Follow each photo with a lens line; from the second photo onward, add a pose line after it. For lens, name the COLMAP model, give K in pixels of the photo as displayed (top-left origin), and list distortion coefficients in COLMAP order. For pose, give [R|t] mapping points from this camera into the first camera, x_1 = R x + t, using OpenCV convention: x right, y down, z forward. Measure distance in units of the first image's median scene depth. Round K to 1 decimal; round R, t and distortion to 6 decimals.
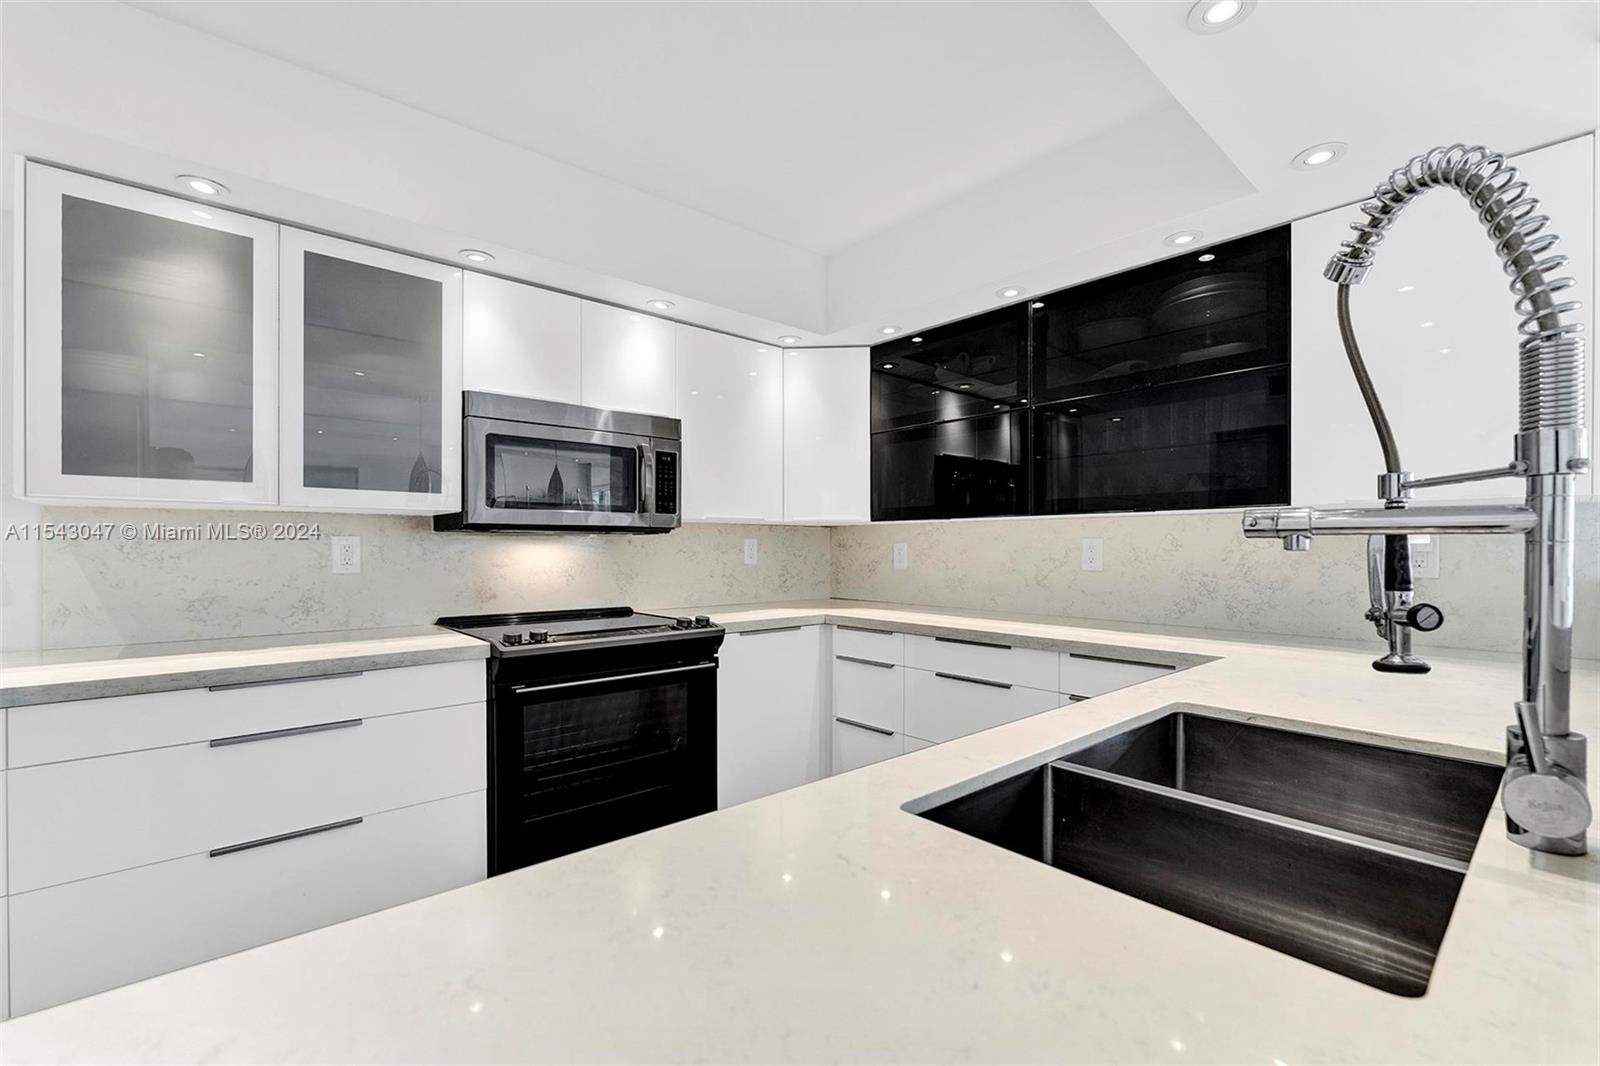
lens RADIAL K [[678.6, 0, 794.2], [0, 678.6, 544.8], [0, 0, 1]] dist [-0.016765, -0.001104]
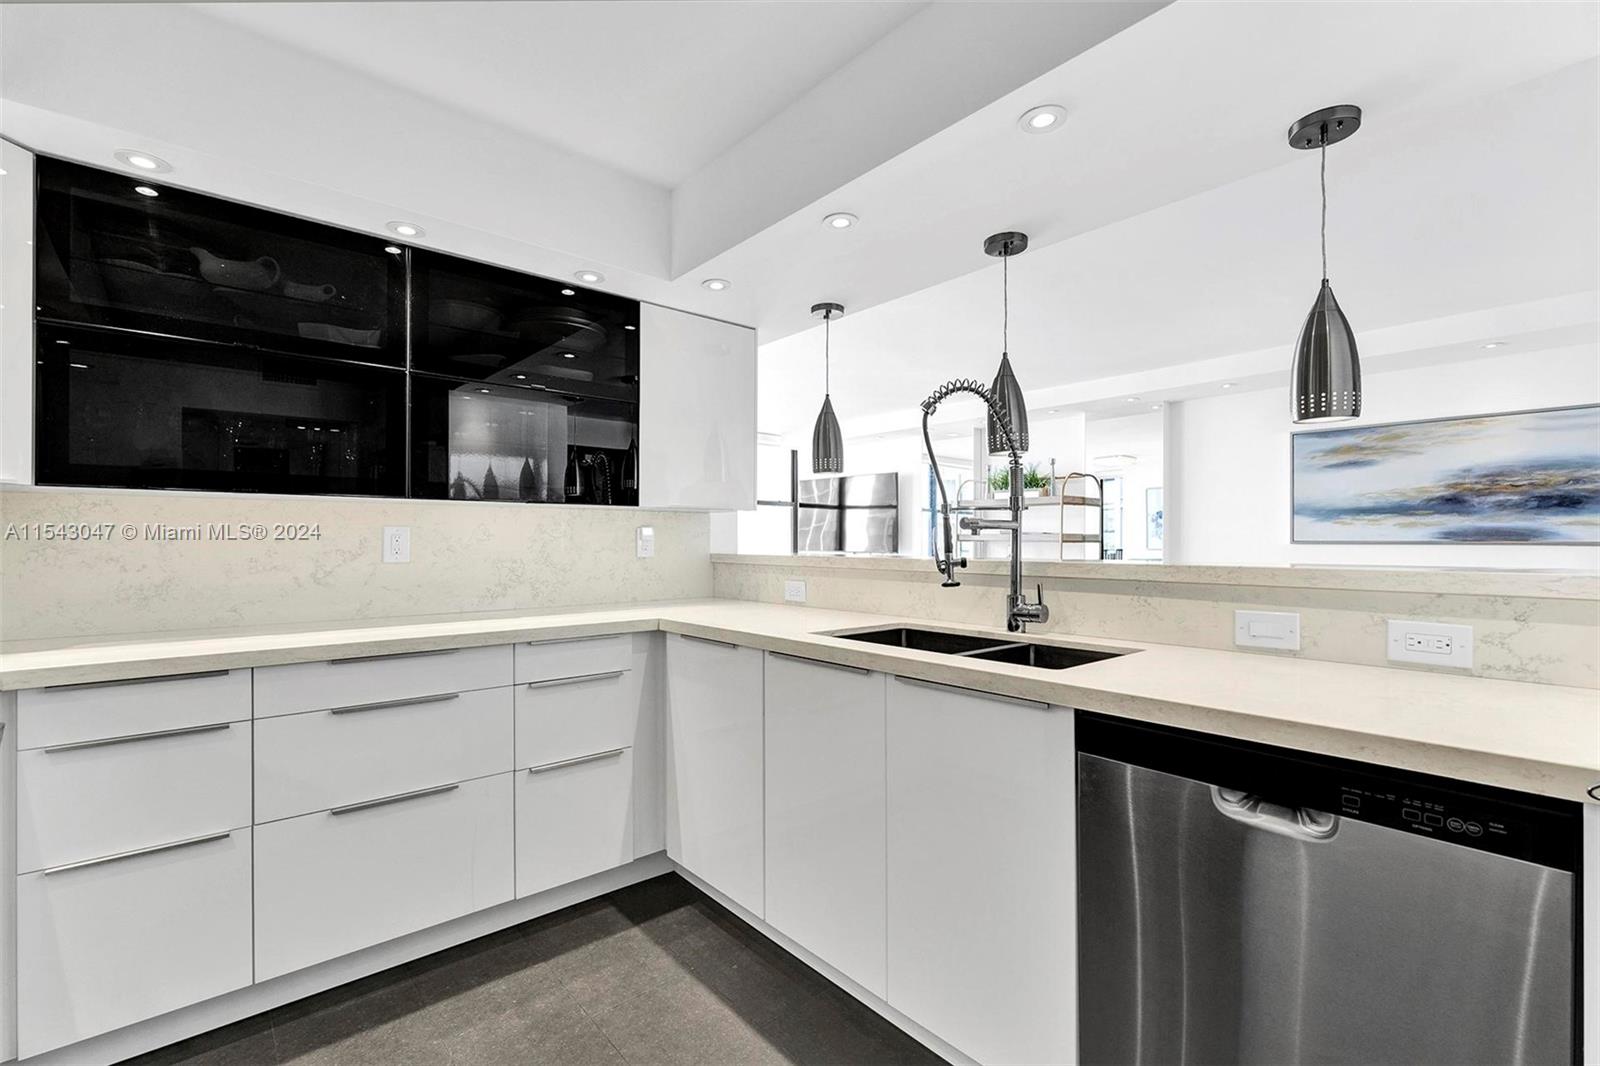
lens RADIAL K [[693.6, 0, 796.9], [0, 693.6, 539.6], [0, 0, 1]] dist [-0.017332, -0.000598]
pose [[0.000867, 0.001878, 0.999998, -0.593761], [-0.001794, 0.999997, -0.001876, 0.010446], [-0.999998, -0.001792, 0.000871, 0.584497]]
